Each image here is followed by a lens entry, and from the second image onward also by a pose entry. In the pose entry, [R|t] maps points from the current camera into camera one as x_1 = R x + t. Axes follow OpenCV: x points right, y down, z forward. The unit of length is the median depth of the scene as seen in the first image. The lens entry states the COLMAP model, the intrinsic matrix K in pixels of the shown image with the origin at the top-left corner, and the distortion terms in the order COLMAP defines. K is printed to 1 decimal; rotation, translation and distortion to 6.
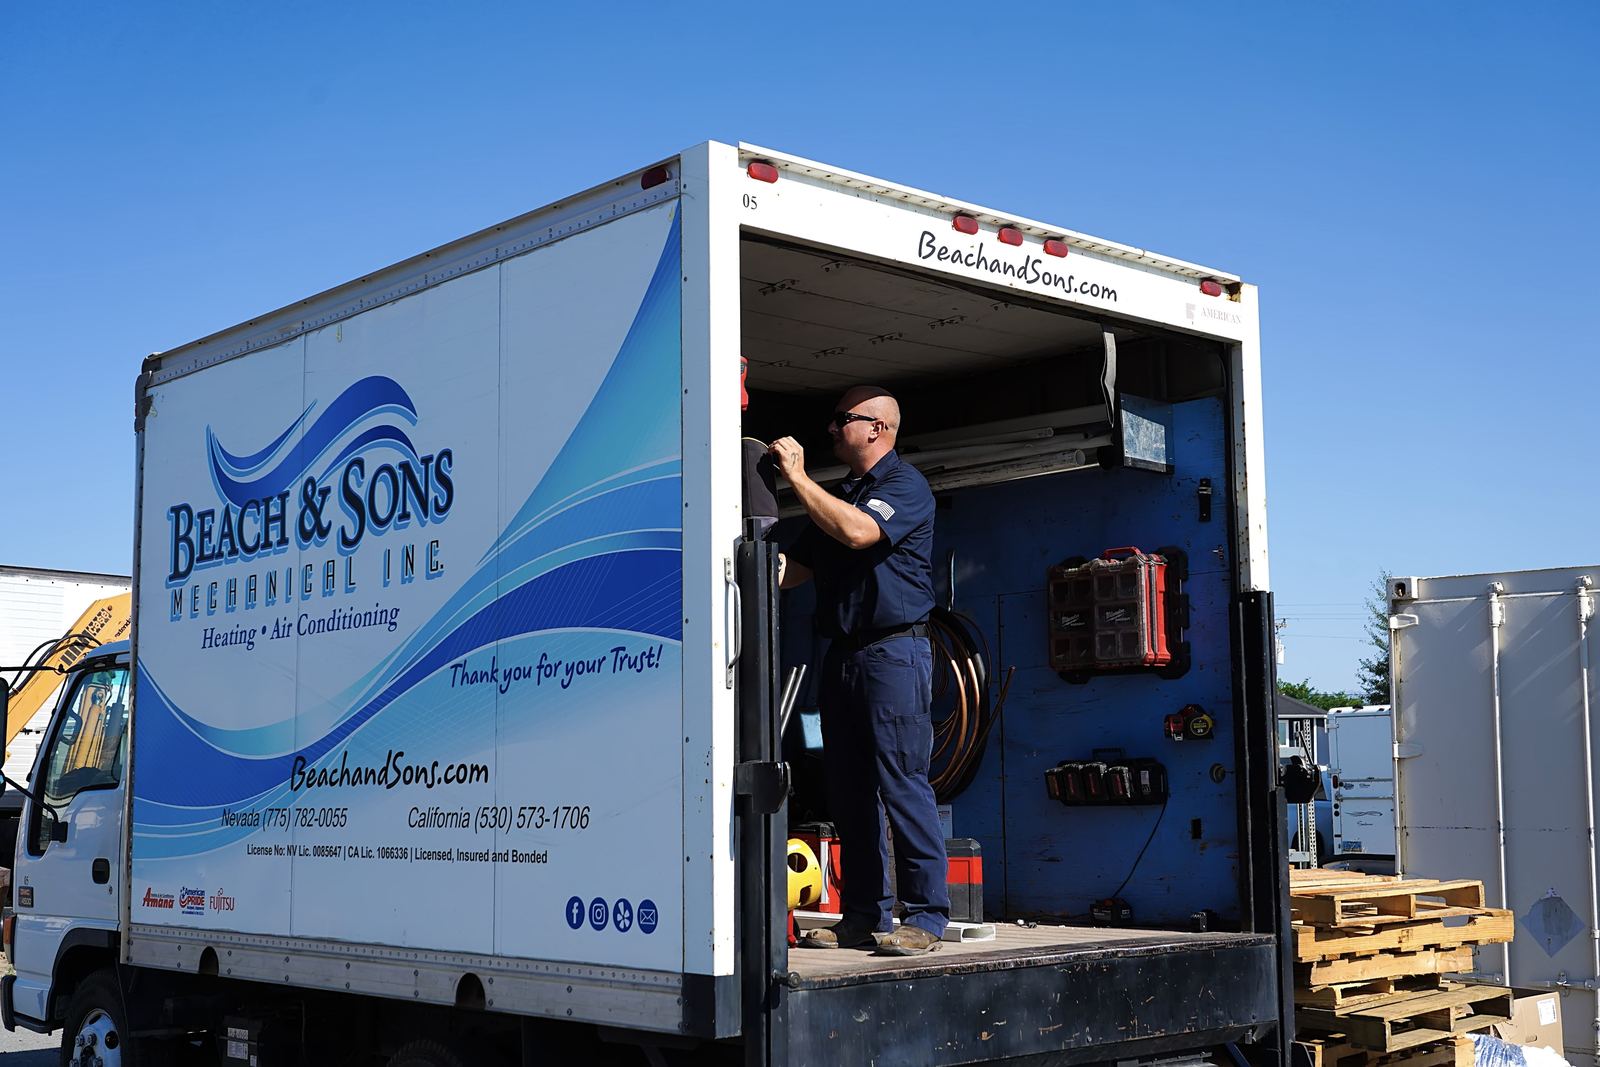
lens RADIAL K [[2024.5, 0, 800.0], [0, 2024.5, 533.5], [0, 0, 1]] dist [0.007817, 0.005662]
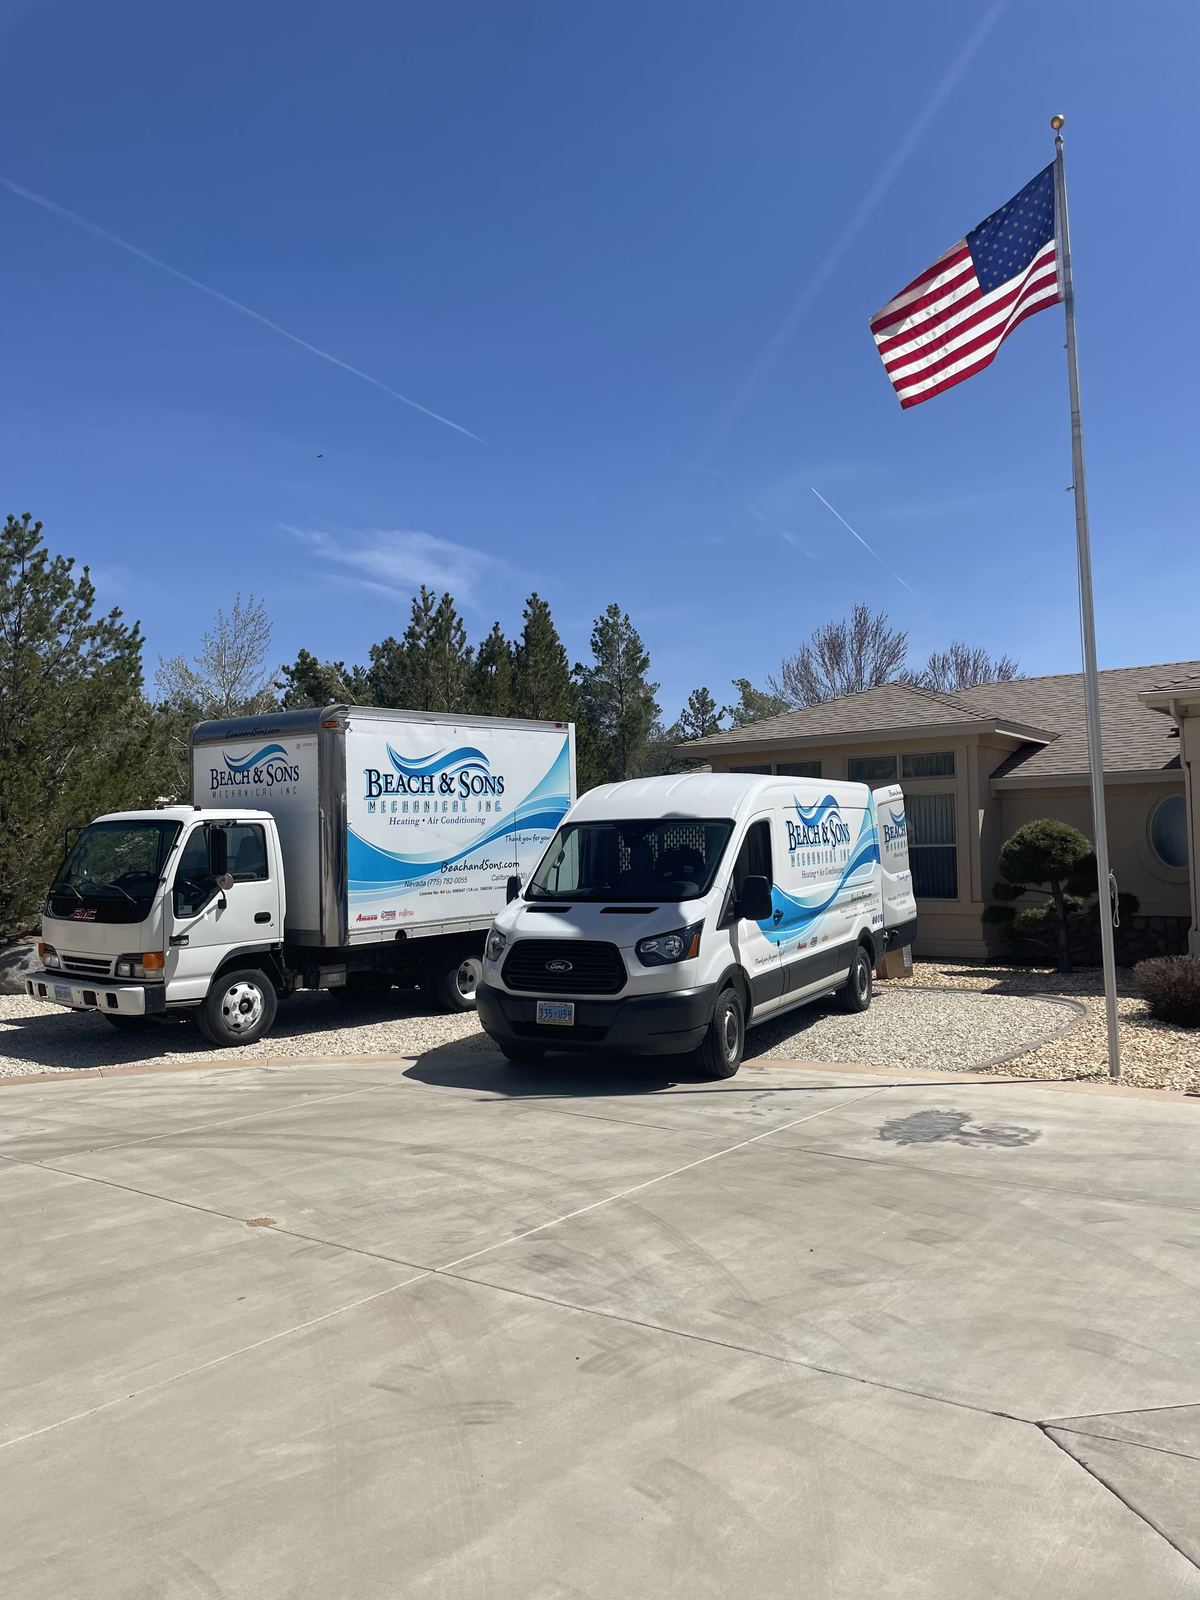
lens RADIAL K [[1240.8, 0, 595.5], [0, 1240.8, 767.9], [0, 0, 1]] dist [0.020635, -0.005104]
pose [[-0.161835, 0.053093, 0.985389, -2.263255], [-0.106122, 0.991825, -0.070868, 0.078985], [-0.981095, -0.116040, -0.154878, 1.119709]]
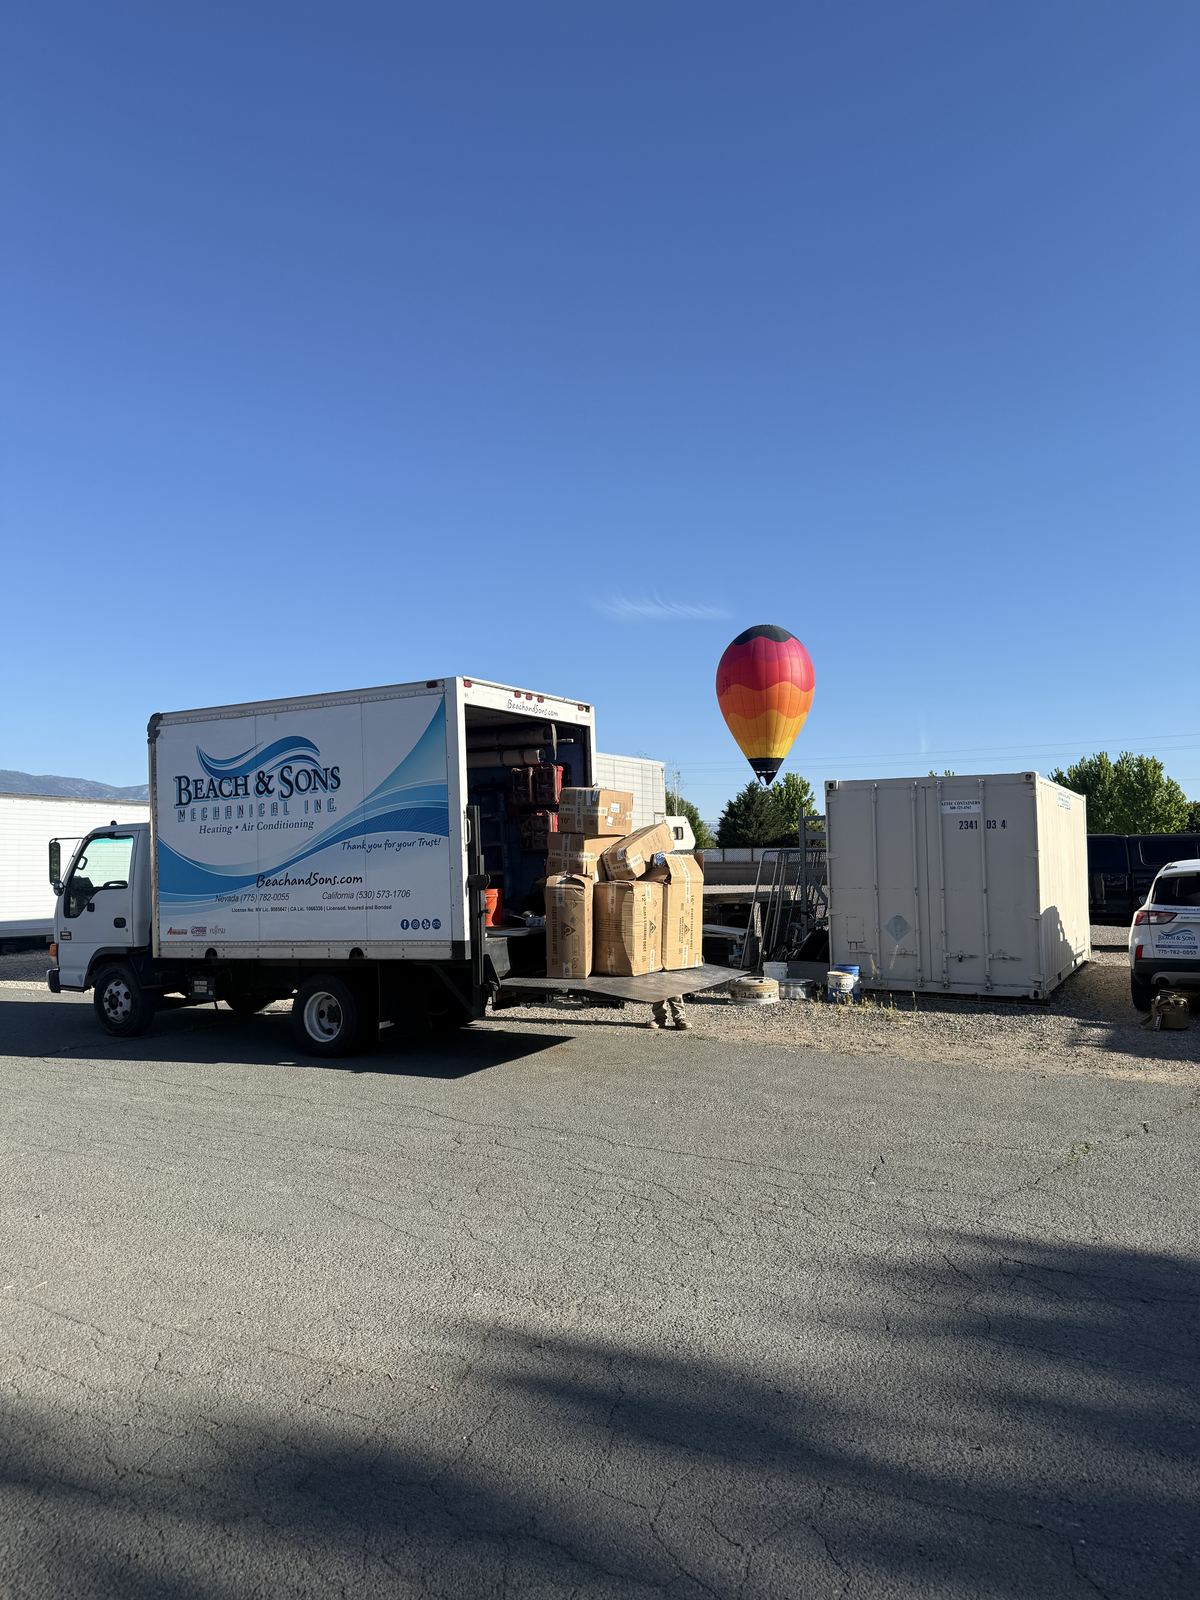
lens RADIAL K [[1193.9, 0, 600.0], [0, 1193.9, 800.0], [0, 0, 1]] dist [-0.000987, -0.000960]
pose [[0.935548, -0.002550, 0.353189, -0.398079], [-0.020445, 0.997906, 0.061359, -0.099394], [-0.352606, -0.064625, 0.933538, -0.657521]]
